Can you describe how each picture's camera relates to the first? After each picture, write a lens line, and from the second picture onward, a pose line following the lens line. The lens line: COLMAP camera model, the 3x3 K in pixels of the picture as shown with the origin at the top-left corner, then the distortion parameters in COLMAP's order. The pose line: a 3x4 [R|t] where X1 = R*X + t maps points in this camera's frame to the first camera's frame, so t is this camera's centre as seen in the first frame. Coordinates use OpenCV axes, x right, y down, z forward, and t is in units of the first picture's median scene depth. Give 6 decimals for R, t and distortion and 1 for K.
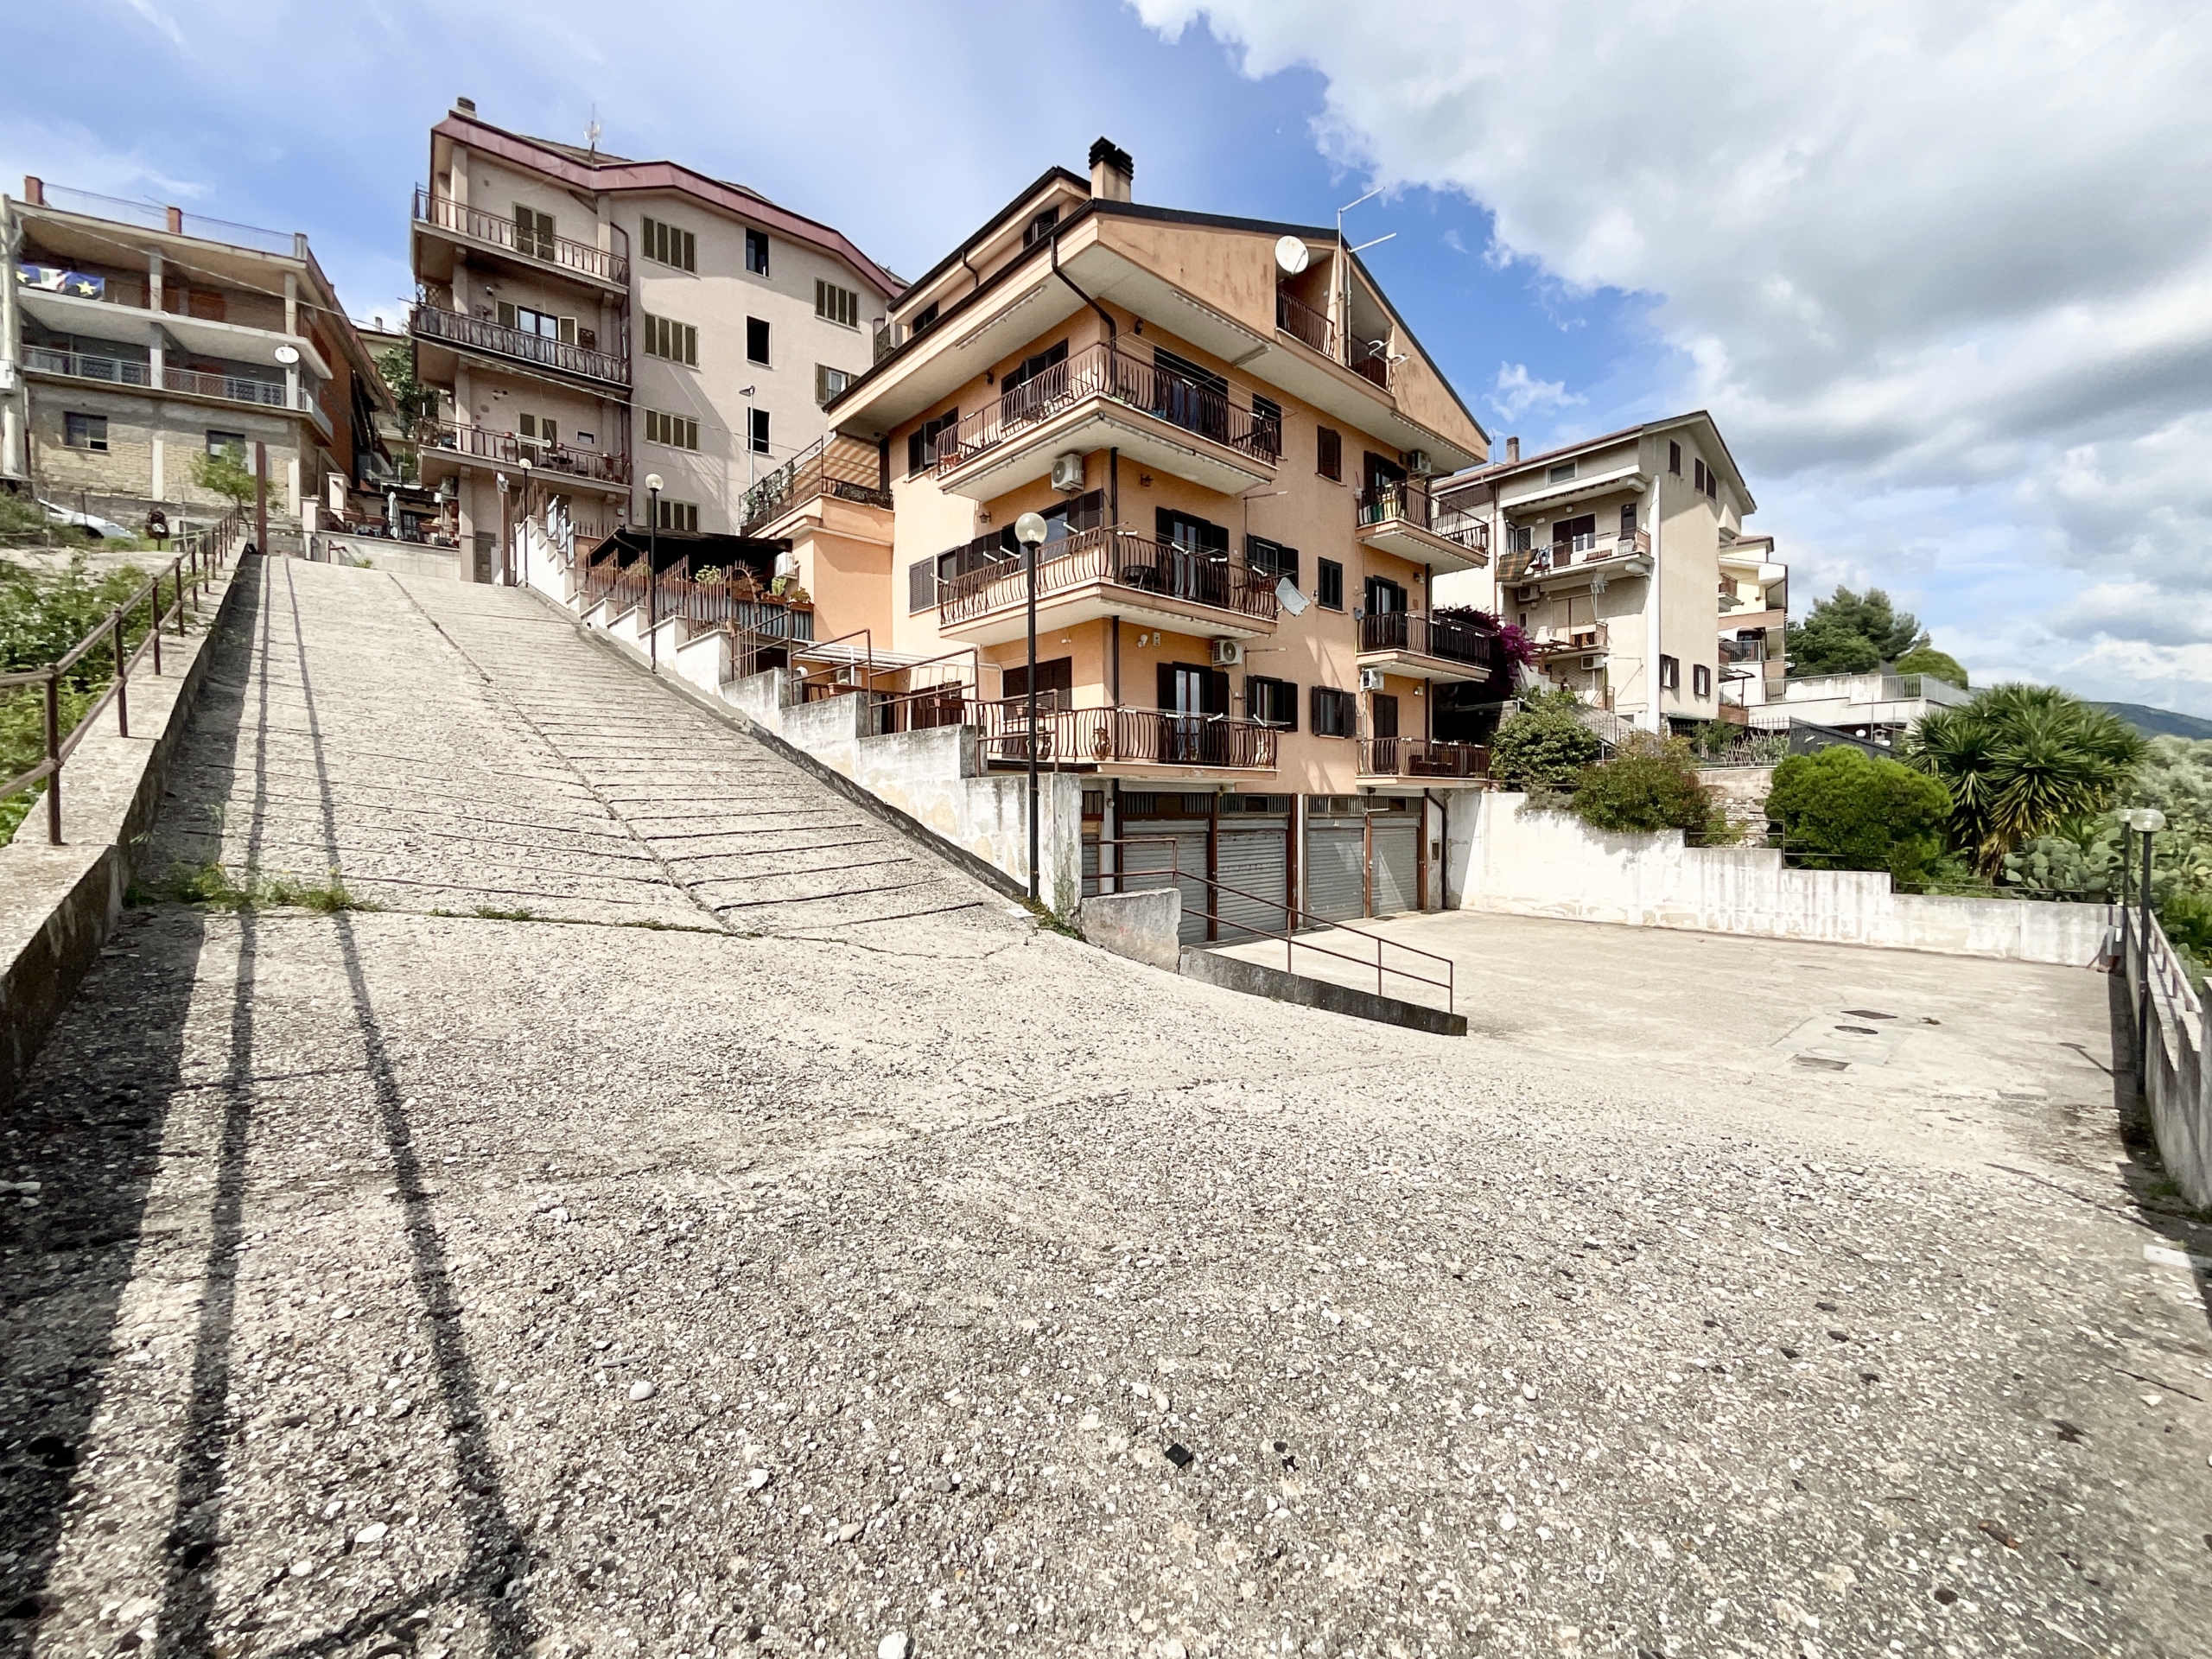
lens RADIAL K [[896.6, 0, 1110.9], [0, 896.6, 825.7], [0, 0, 1]] dist [-0.000018, -0.000284]
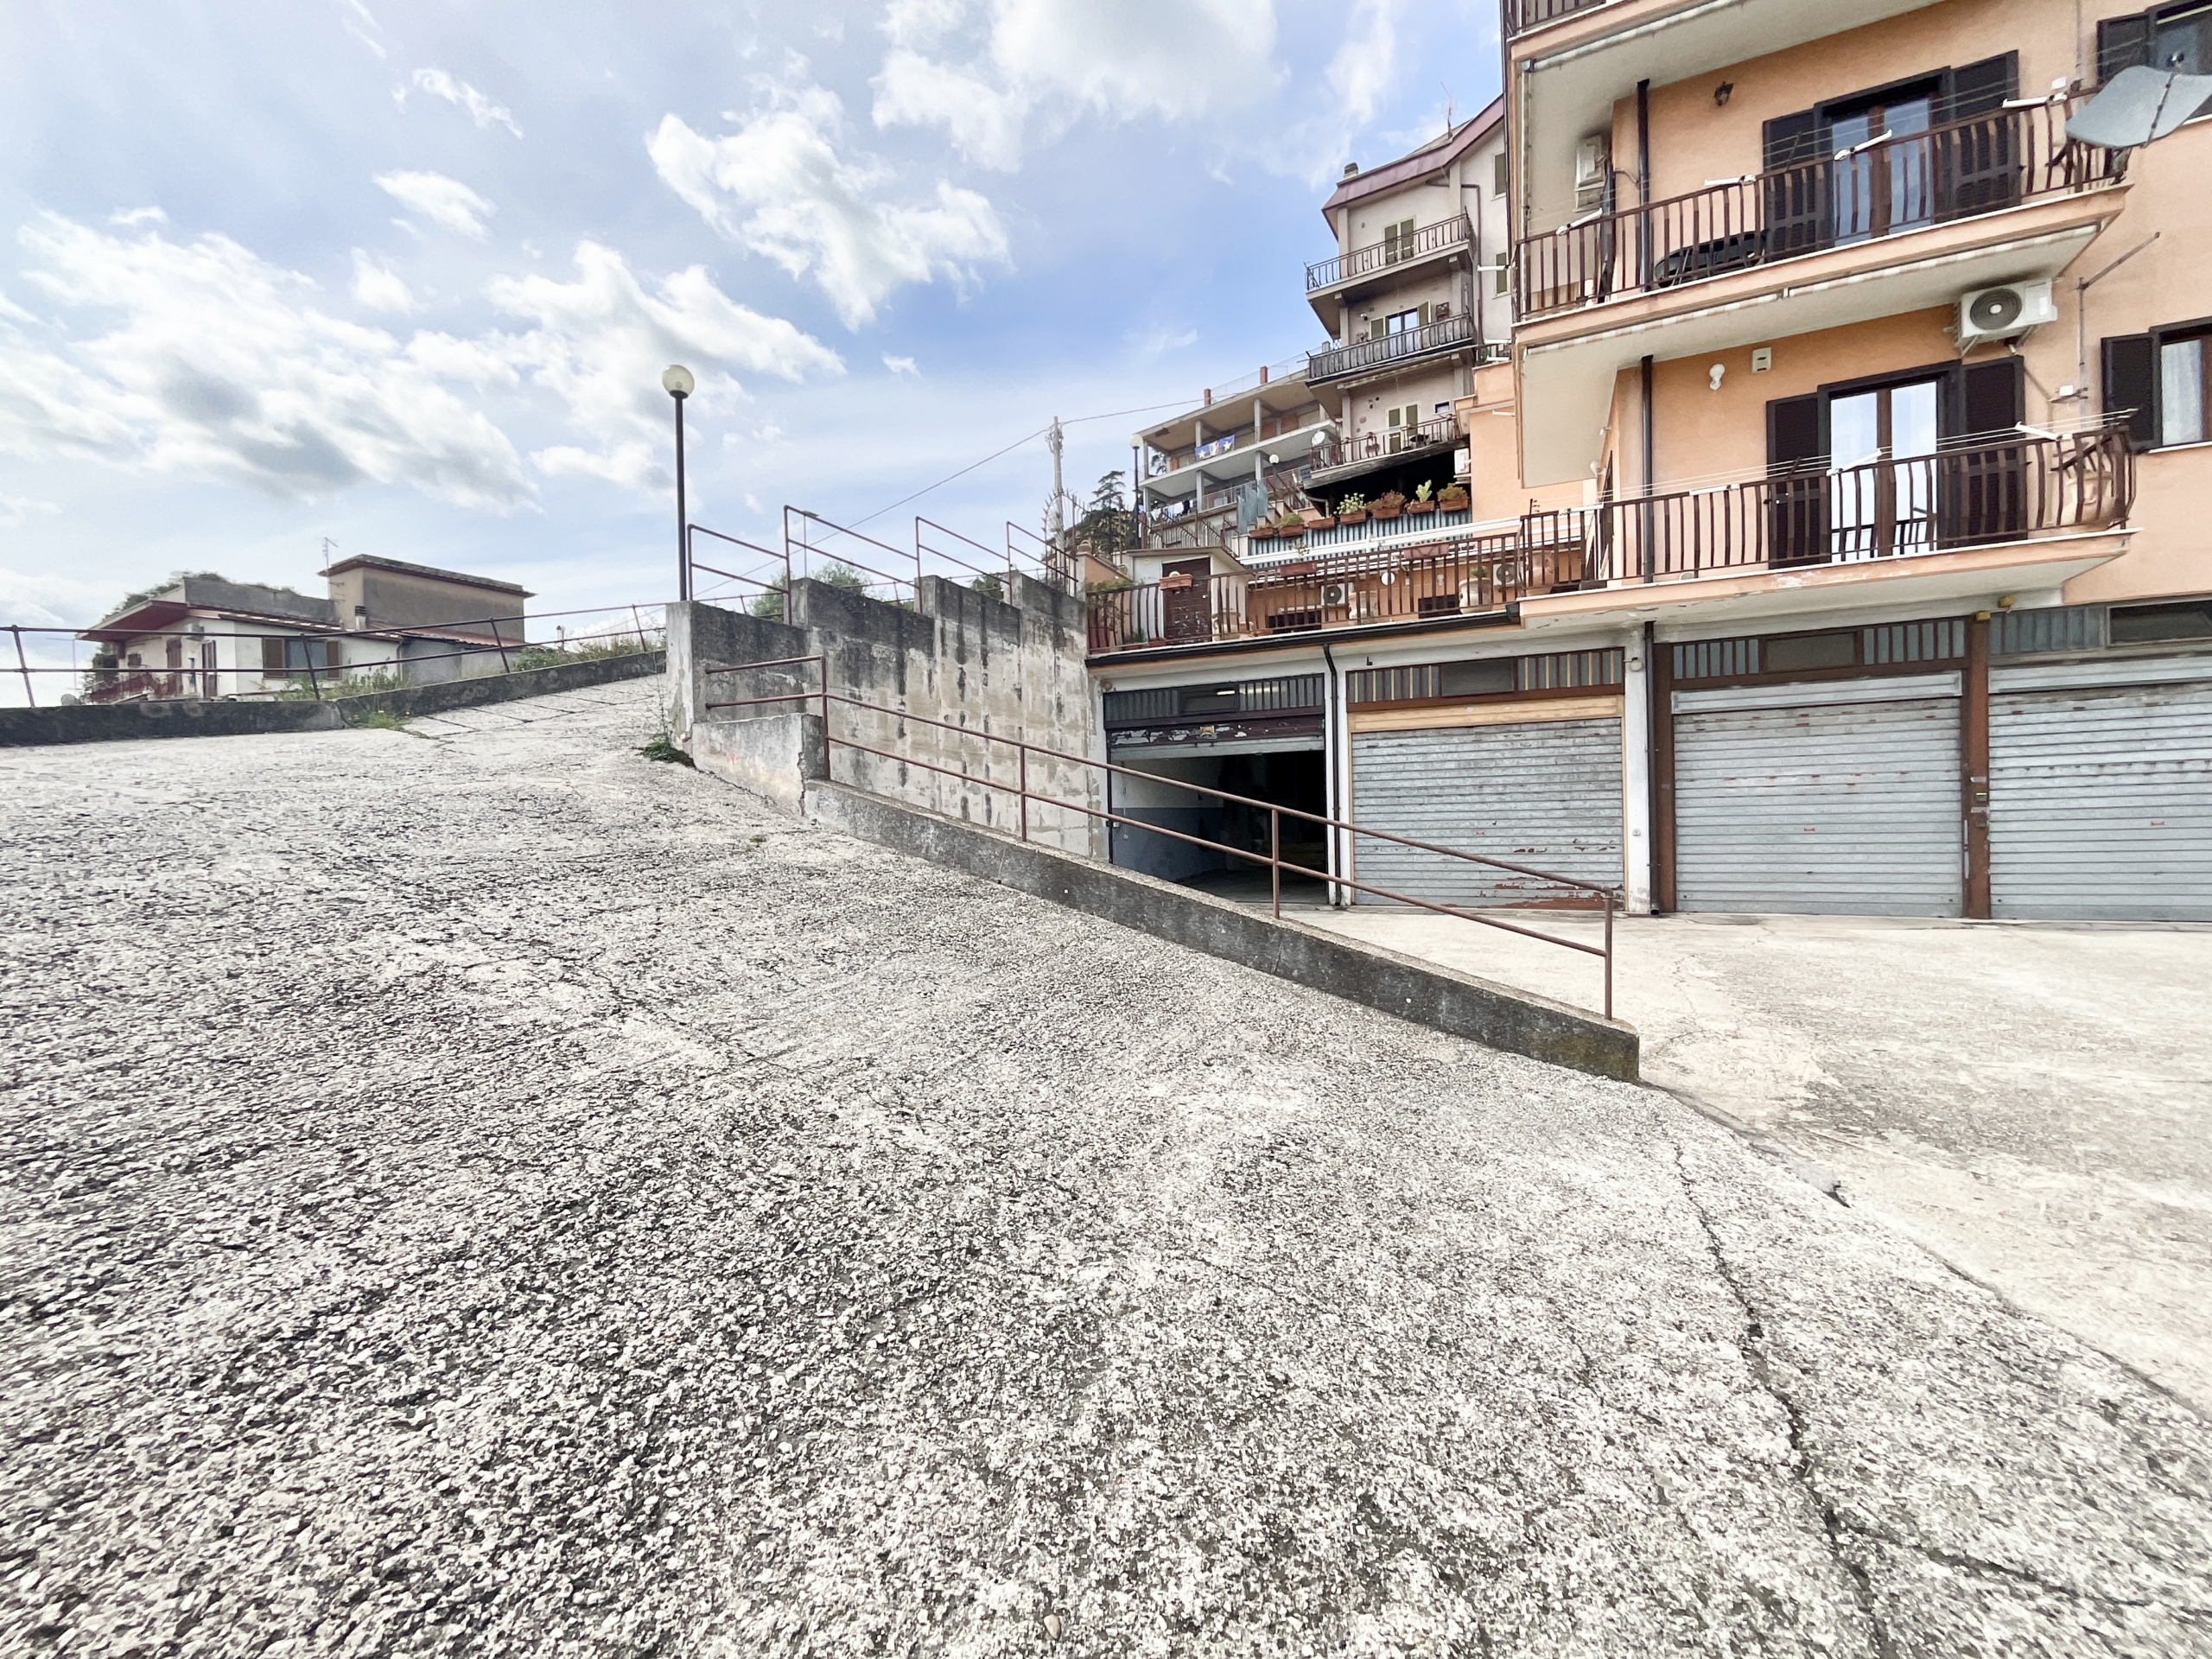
lens RADIAL K [[896.7, 0, 1109.5], [0, 896.7, 828.3], [0, 0, 1]] dist [-0.002329, -0.000110]
pose [[0.377215, 0.008216, -0.926089, 0.370817], [0.011522, 0.999842, 0.013563, 0.064271], [0.926054, -0.015787, 0.377060, 0.358924]]
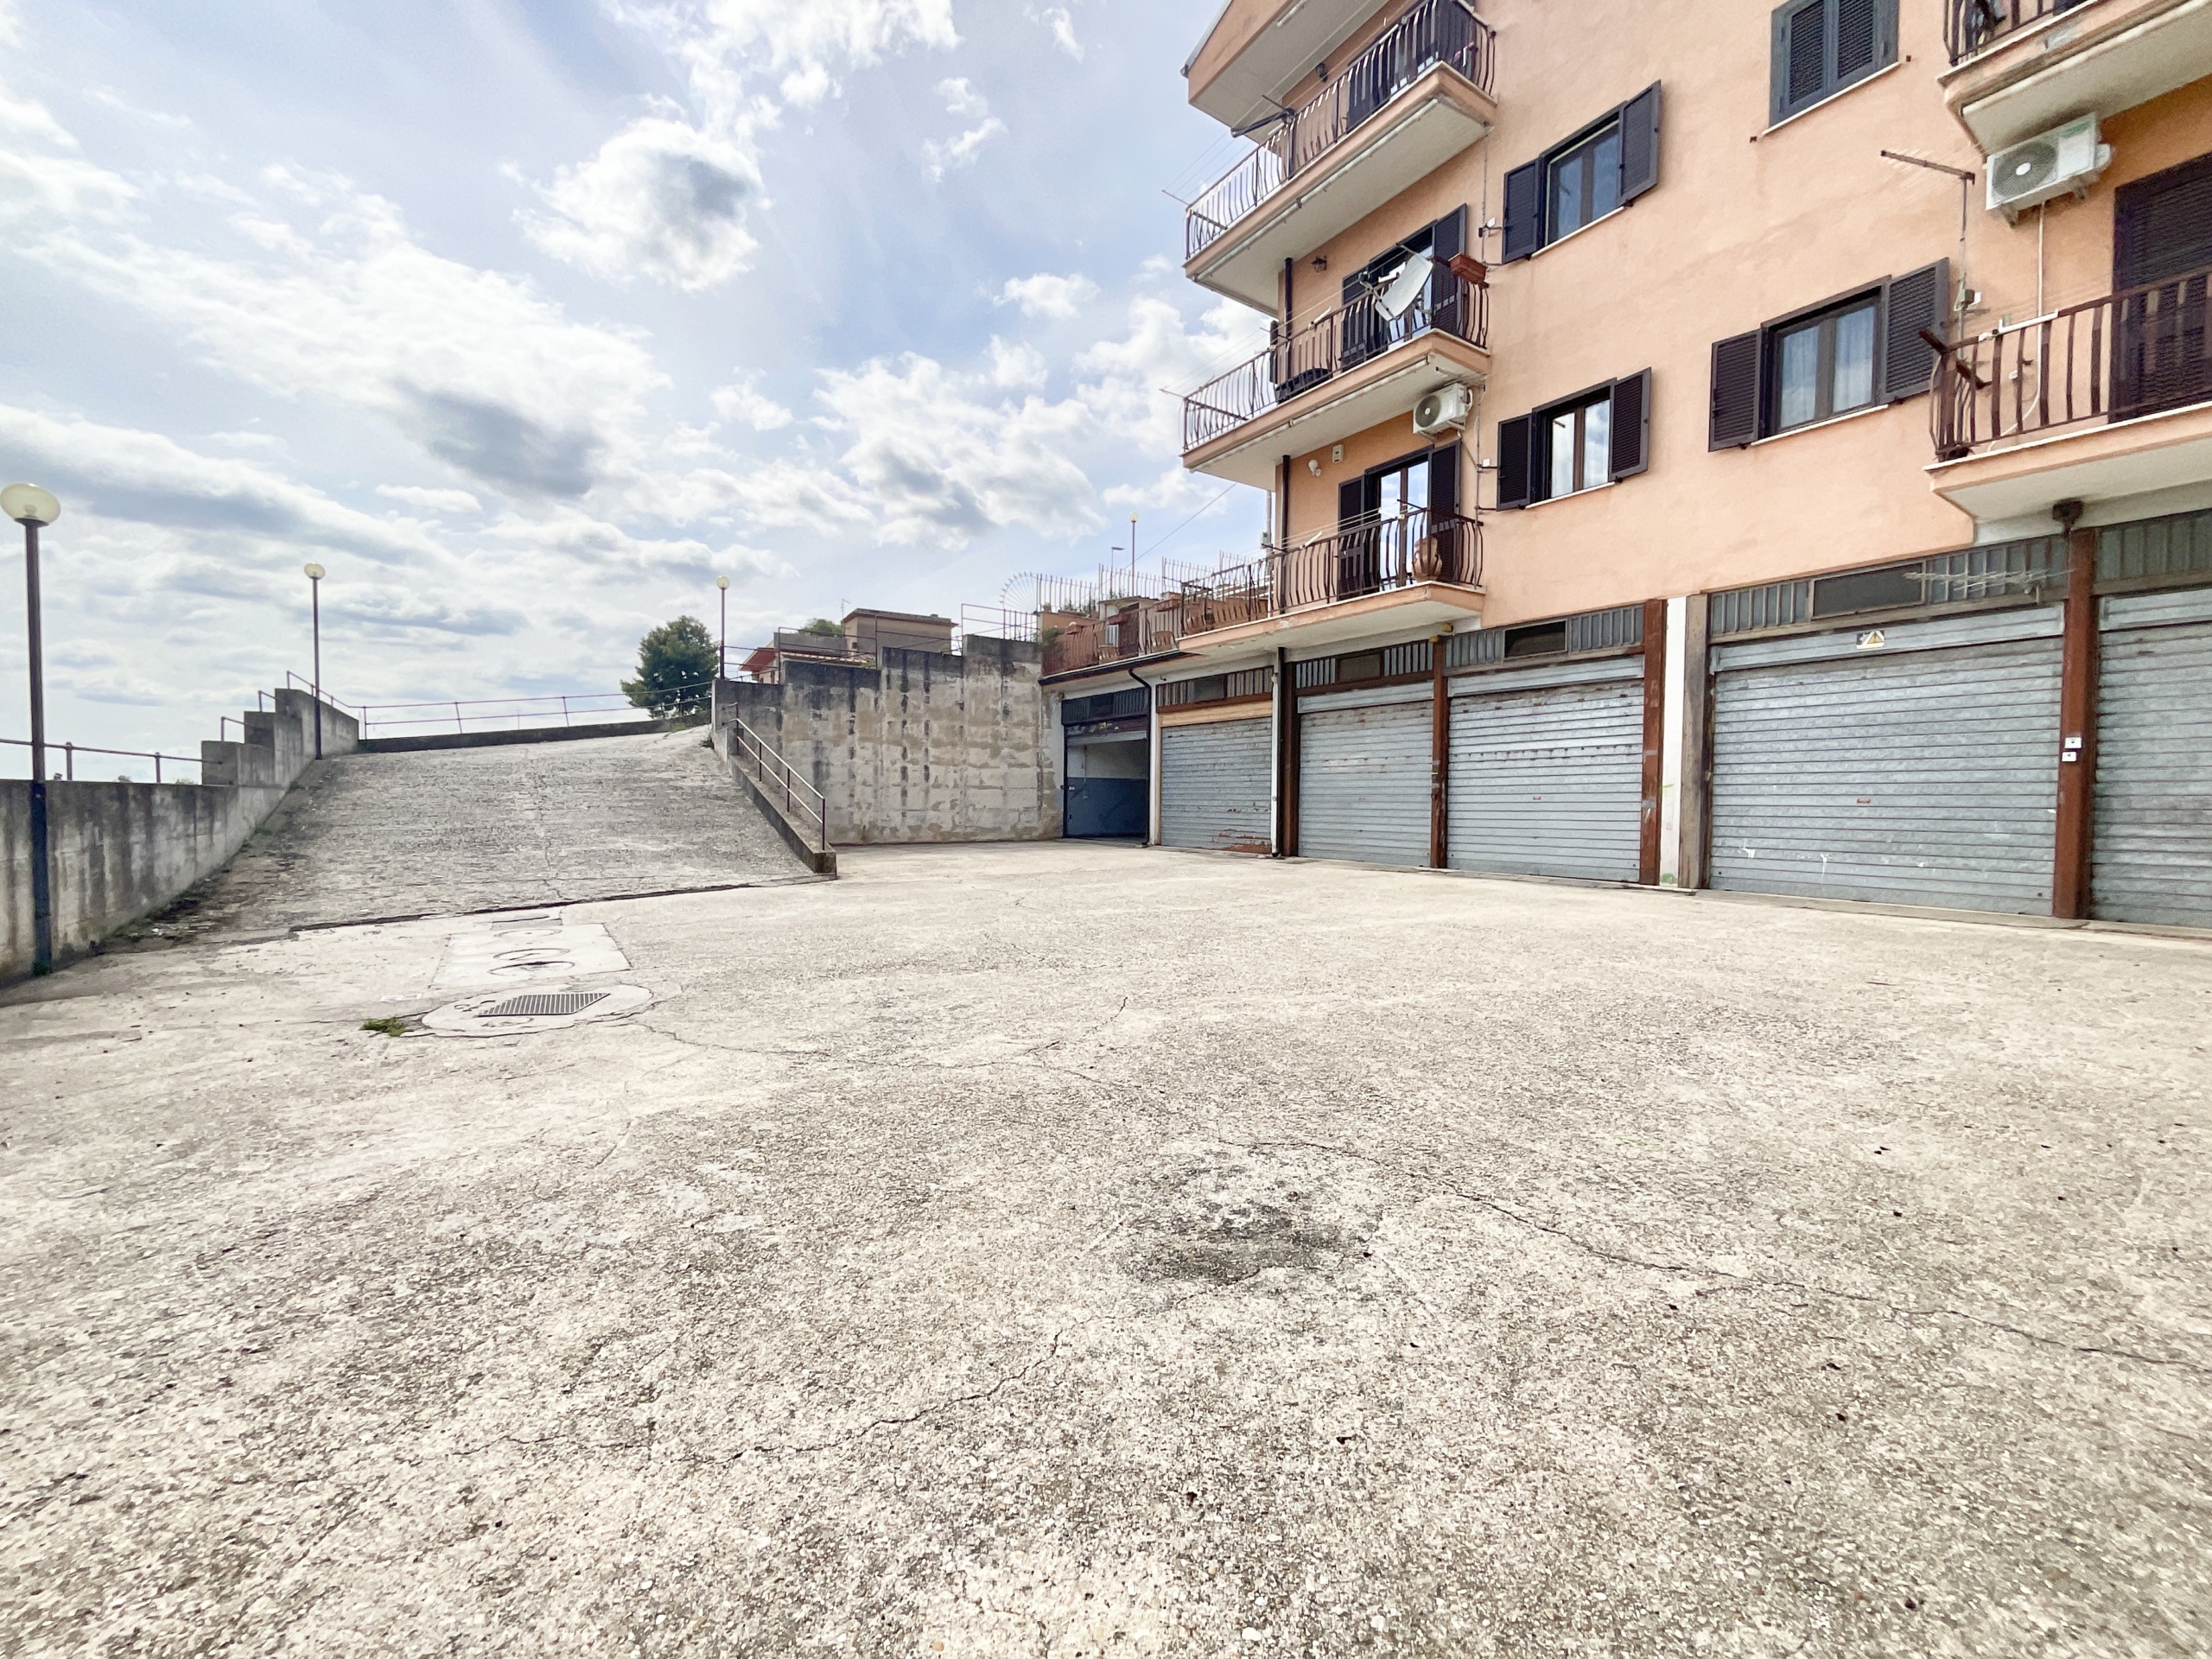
lens RADIAL K [[895.5, 0, 1115.9], [0, 895.5, 837.2], [0, 0, 1]] dist [0.017777, 0.000207]
pose [[-0.139565, 0.044574, -0.989209, 0.756462], [-0.020997, 0.998628, 0.047961, 0.076768], [0.989990, 0.027464, -0.138438, 0.821296]]
